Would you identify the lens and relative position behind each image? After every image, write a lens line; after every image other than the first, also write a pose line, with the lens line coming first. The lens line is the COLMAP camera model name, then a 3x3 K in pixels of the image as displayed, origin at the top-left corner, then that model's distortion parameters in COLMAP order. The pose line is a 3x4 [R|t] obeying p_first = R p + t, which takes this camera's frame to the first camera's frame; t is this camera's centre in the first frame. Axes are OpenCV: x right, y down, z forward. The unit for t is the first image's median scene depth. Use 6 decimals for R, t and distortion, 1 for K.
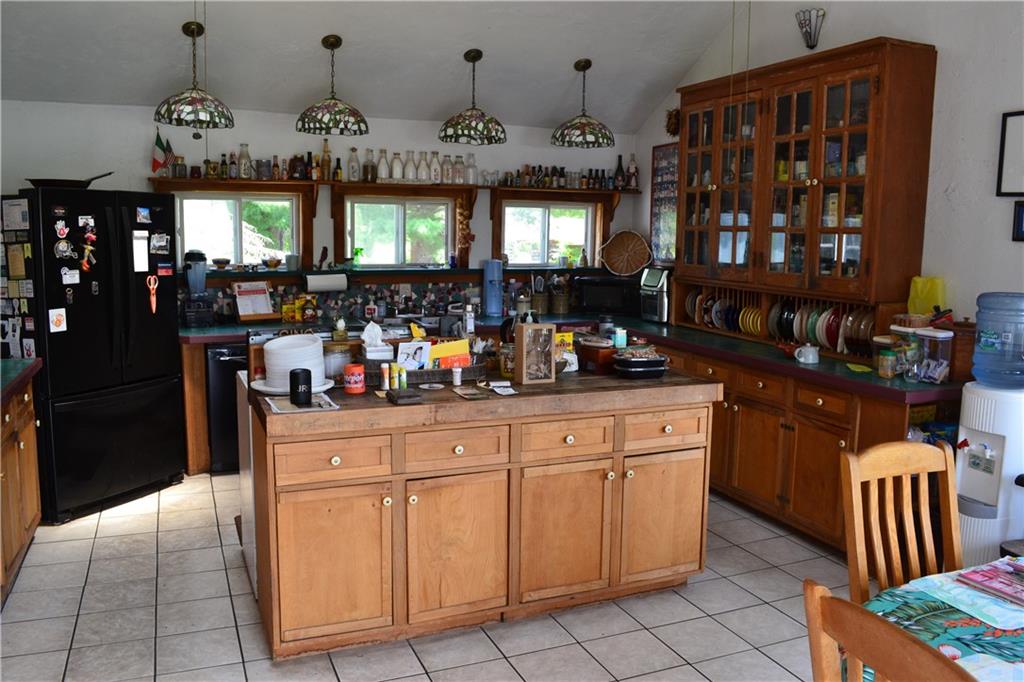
lens RADIAL K [[821.8, 0, 520.1], [0, 821.8, 341.3], [0, 0, 1]] dist [-0.081920, 0.009857]
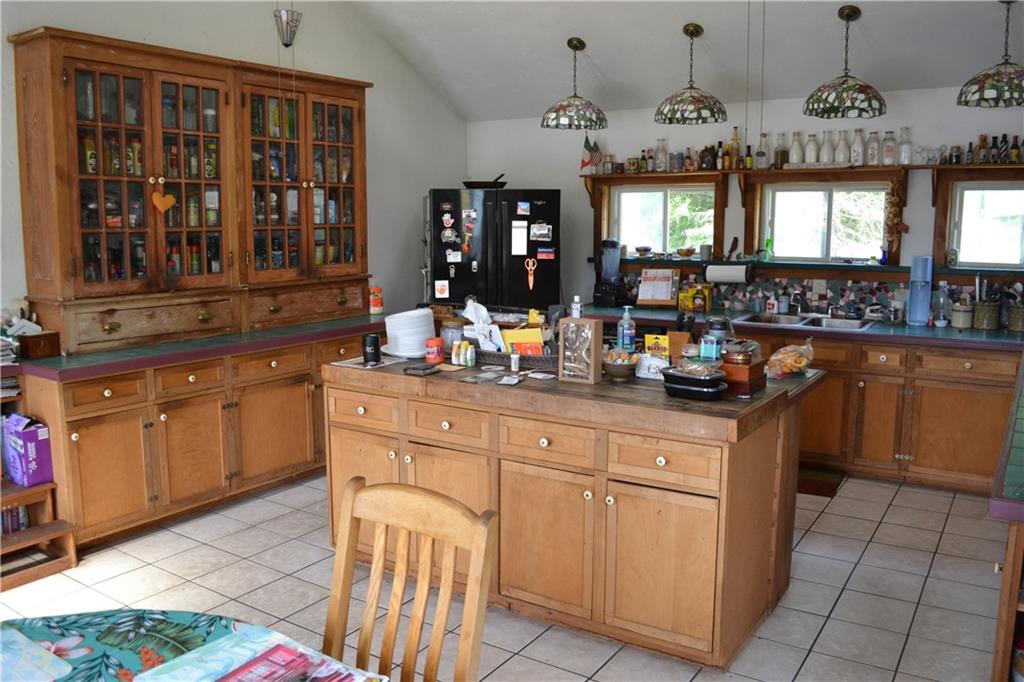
lens RADIAL K [[821.8, 0, 519.7], [0, 821.8, 341.1], [0, 0, 1]] dist [-0.081920, 0.009857]
pose [[0.558351, 0.108916, -0.822424, 0.460435], [-0.100415, 0.992928, 0.063324, -0.029487], [0.823505, 0.047226, 0.565340, 0.254122]]
